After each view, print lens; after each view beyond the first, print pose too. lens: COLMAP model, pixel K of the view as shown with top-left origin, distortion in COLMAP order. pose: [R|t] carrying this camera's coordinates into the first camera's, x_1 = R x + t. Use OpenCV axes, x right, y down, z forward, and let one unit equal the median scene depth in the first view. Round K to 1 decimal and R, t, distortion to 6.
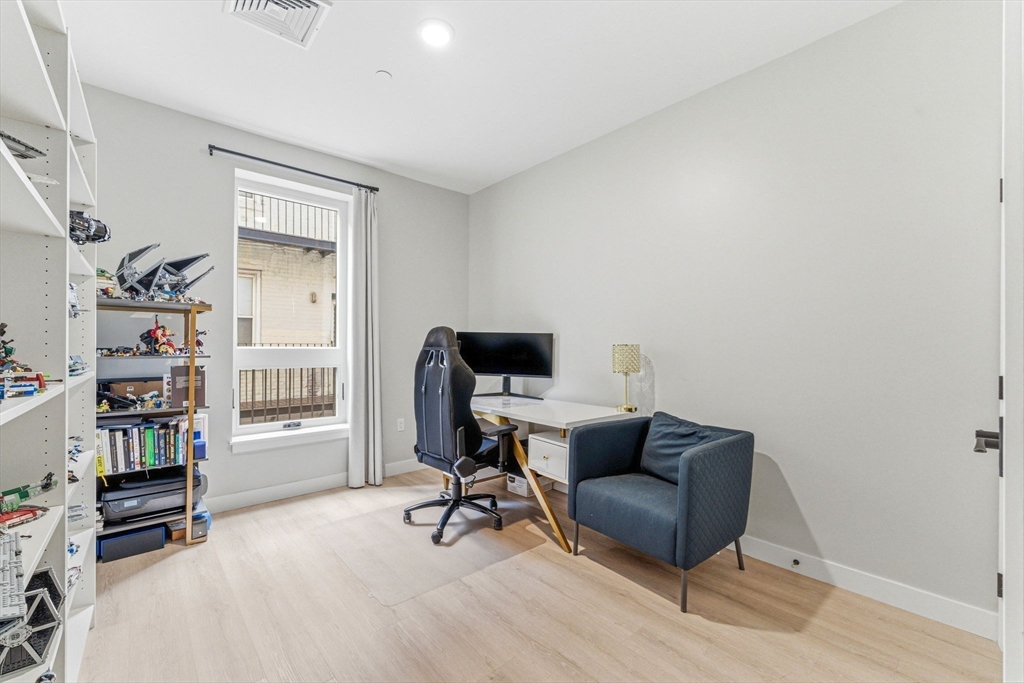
lens RADIAL K [[418.2, 0, 507.9], [0, 418.2, 344.3], [0, 0, 1]] dist [0.000135, 0.000222]
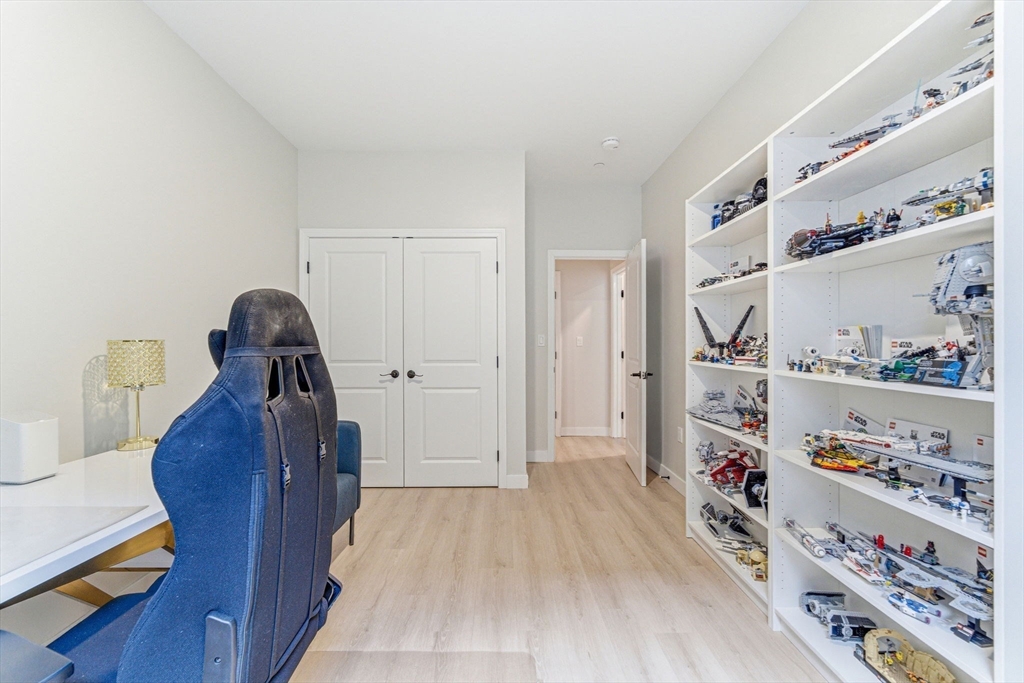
lens RADIAL K [[418.2, 0, 507.9], [0, 418.2, 344.3], [0, 0, 1]] dist [0.000135, 0.000222]
pose [[-0.762482, -0.001571, 0.647007, -0.701294], [-0.001742, 0.999998, 0.000374, 0.008908], [-0.647007, -0.000842, -0.762484, 1.481409]]
